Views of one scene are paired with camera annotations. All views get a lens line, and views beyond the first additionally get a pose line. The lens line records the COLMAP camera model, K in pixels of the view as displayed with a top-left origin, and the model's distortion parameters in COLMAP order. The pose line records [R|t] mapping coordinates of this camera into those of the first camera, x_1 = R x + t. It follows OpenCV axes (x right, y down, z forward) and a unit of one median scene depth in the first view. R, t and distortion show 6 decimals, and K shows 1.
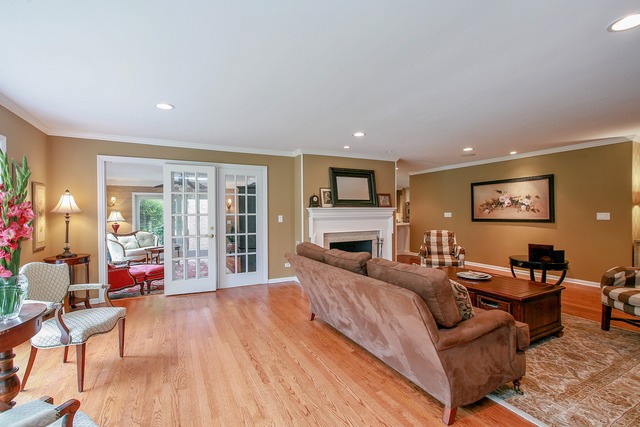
lens RADIAL K [[296.8, 0, 320.0], [0, 296.8, 213.5], [0, 0, 1]] dist [-0.028519, 0.000133]
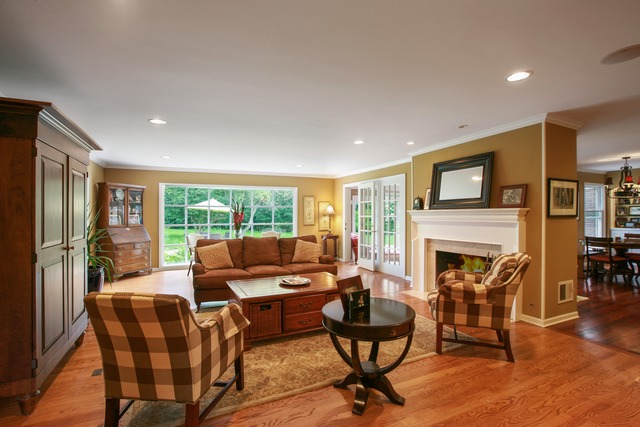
lens RADIAL K [[296.8, 0, 320.0], [0, 296.8, 213.5], [0, 0, 1]] dist [-0.028519, 0.000133]
pose [[-0.033694, -0.000195, -0.999432, 0.857206], [-0.003081, 0.999995, -0.000091, -0.008454], [0.999427, 0.003076, -0.033694, 0.655197]]
